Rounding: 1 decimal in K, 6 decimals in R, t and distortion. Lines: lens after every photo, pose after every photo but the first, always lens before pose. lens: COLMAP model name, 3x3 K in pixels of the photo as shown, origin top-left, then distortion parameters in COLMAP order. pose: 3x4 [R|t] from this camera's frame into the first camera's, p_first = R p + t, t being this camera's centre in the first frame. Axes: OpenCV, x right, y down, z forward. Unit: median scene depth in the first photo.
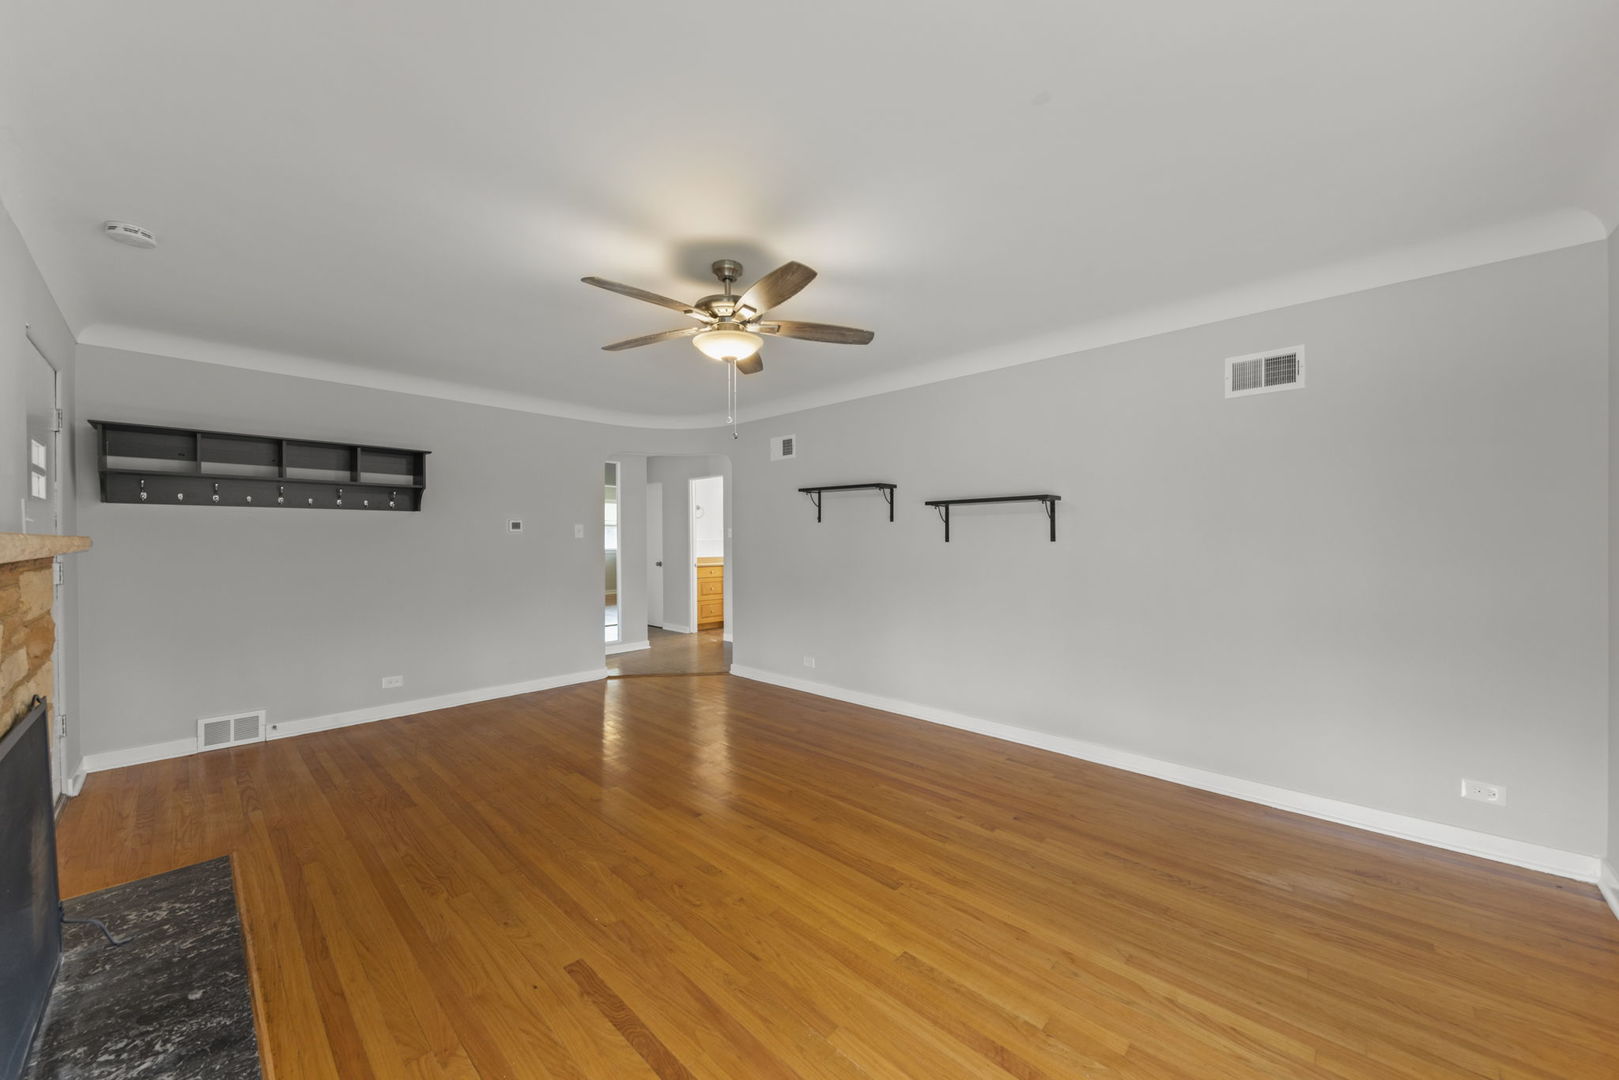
lens RADIAL K [[600.1, 0, 811.9], [0, 600.1, 536.0], [0, 0, 1]] dist [-0.001126, -0.000127]
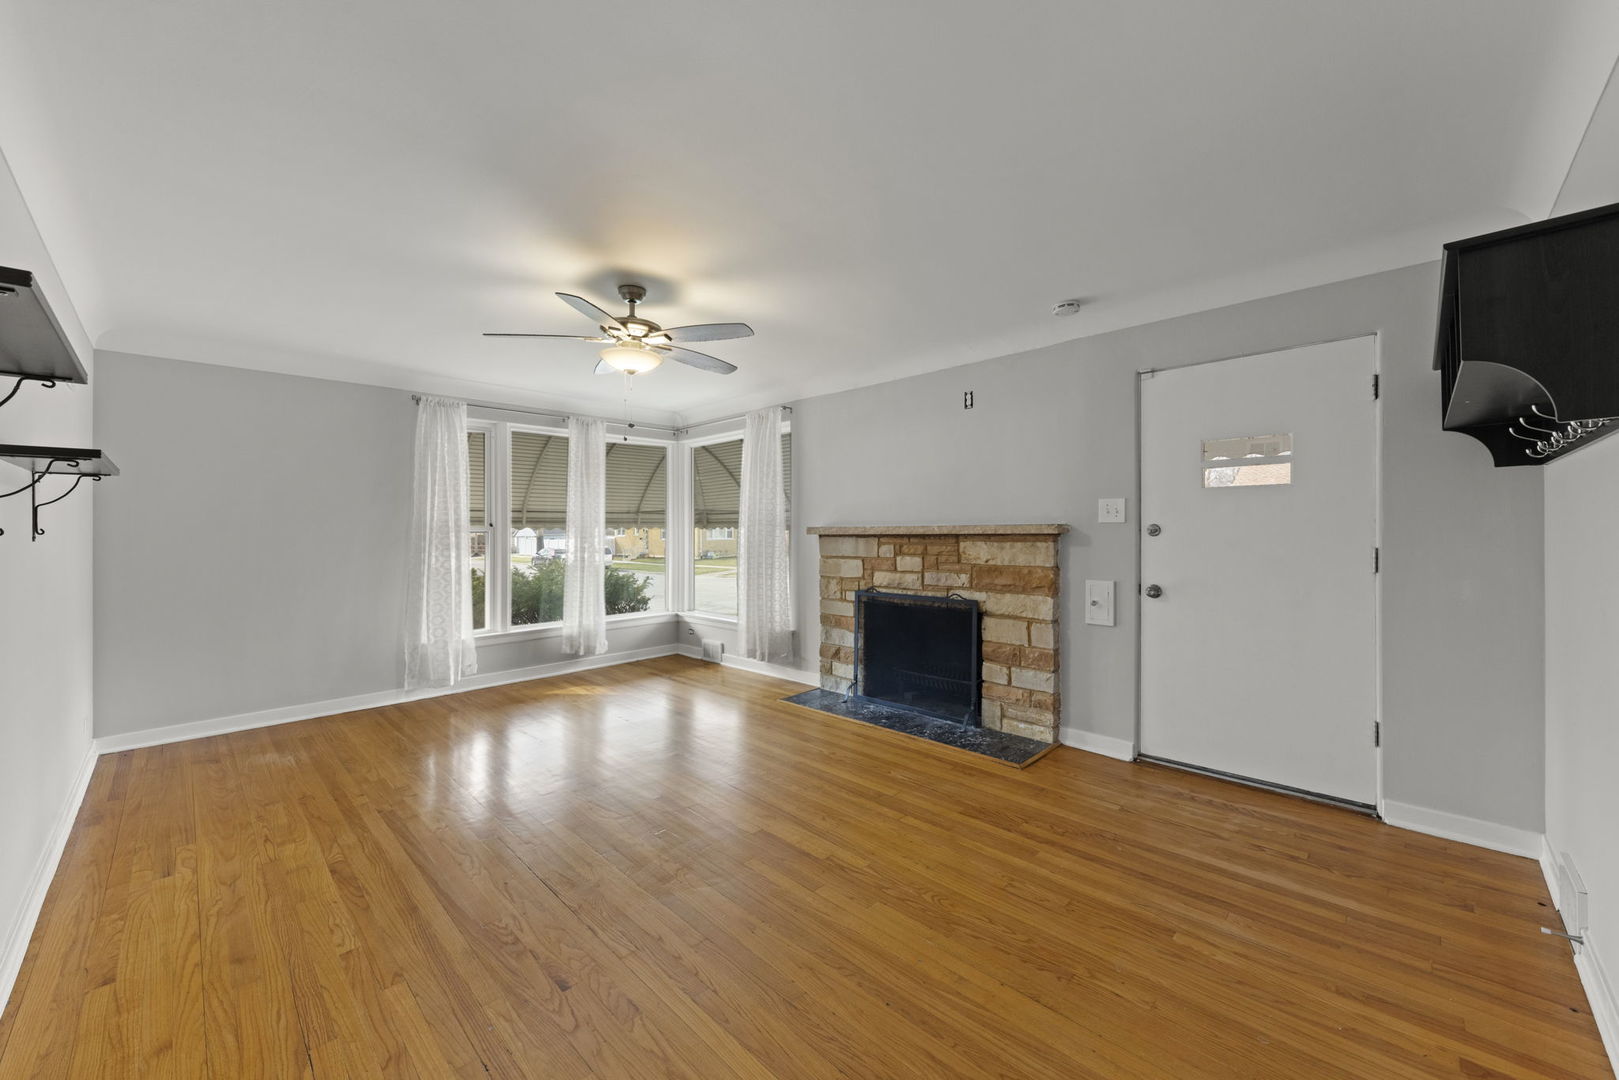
lens RADIAL K [[600.1, 0, 811.9], [0, 600.1, 536.0], [0, 0, 1]] dist [-0.001126, -0.000127]
pose [[-0.999827, 0.010645, 0.015267, -0.490512], [0.010691, 0.999939, 0.002903, 0.016554], [-0.015235, 0.003066, -0.999879, 2.102271]]
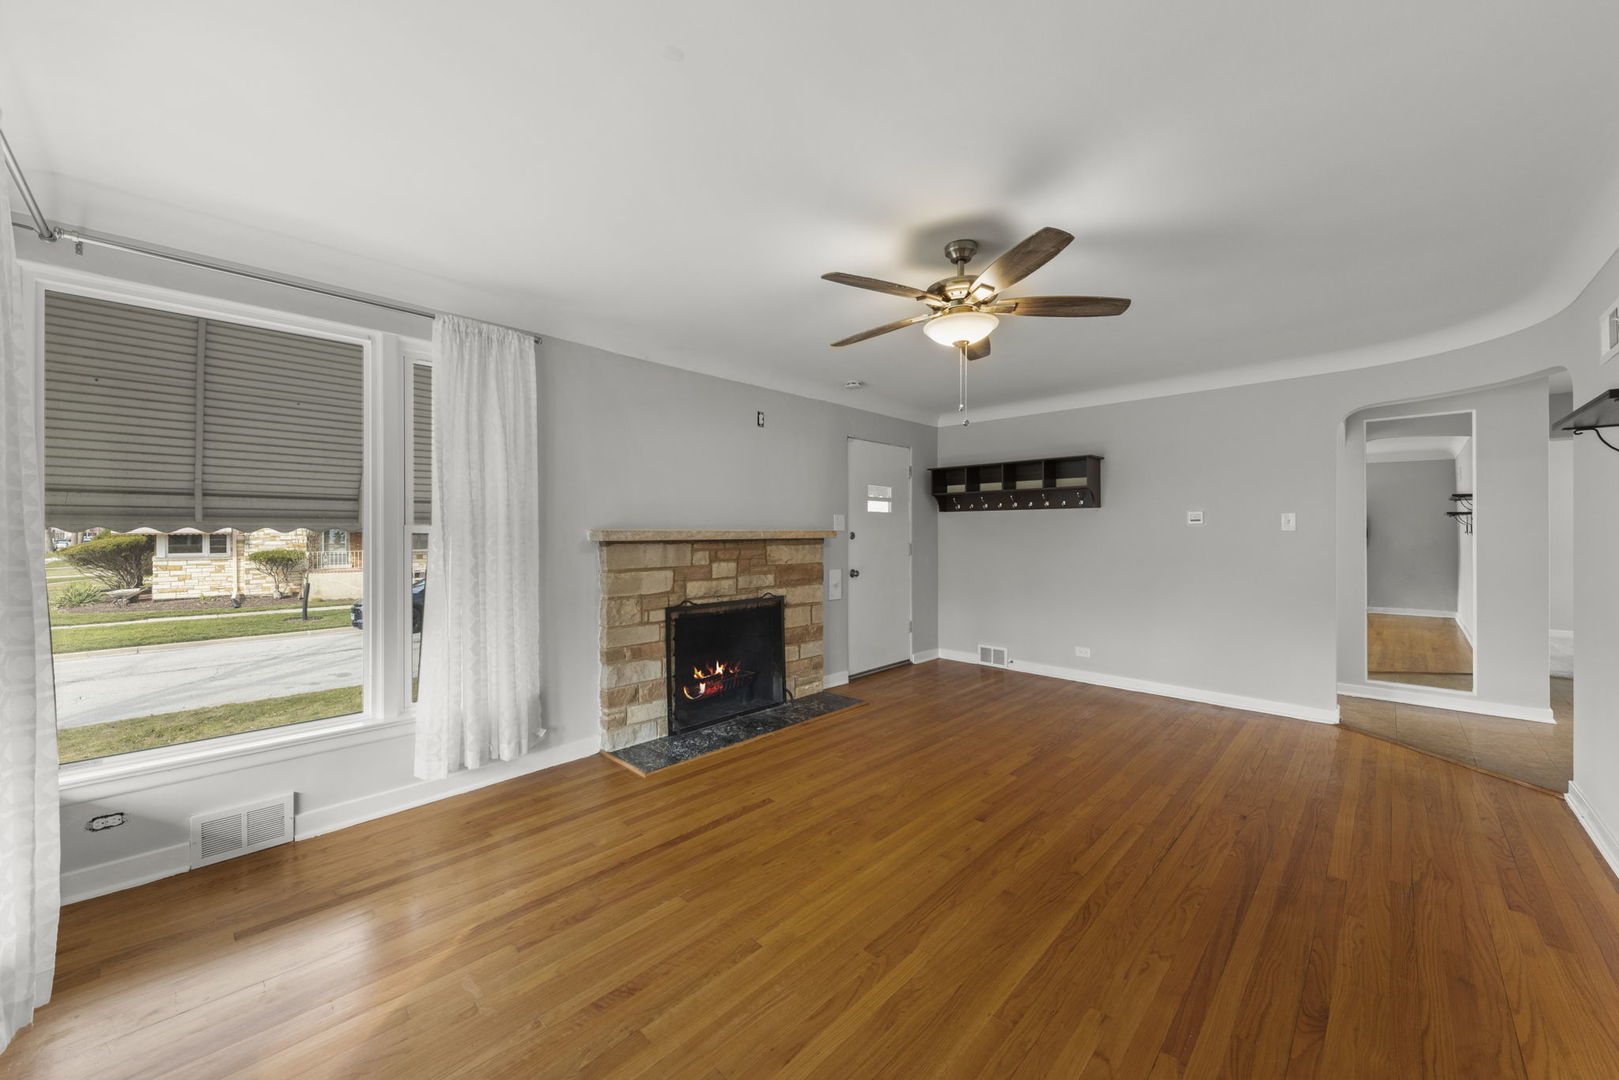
lens RADIAL K [[600.1, 0, 811.9], [0, 600.1, 536.0], [0, 0, 1]] dist [-0.001126, -0.000127]
pose [[-0.012687, 0.011917, -0.999849, 0.811498], [0.003731, 0.999923, 0.011870, -0.007281], [0.999913, -0.003580, -0.012731, 0.771035]]
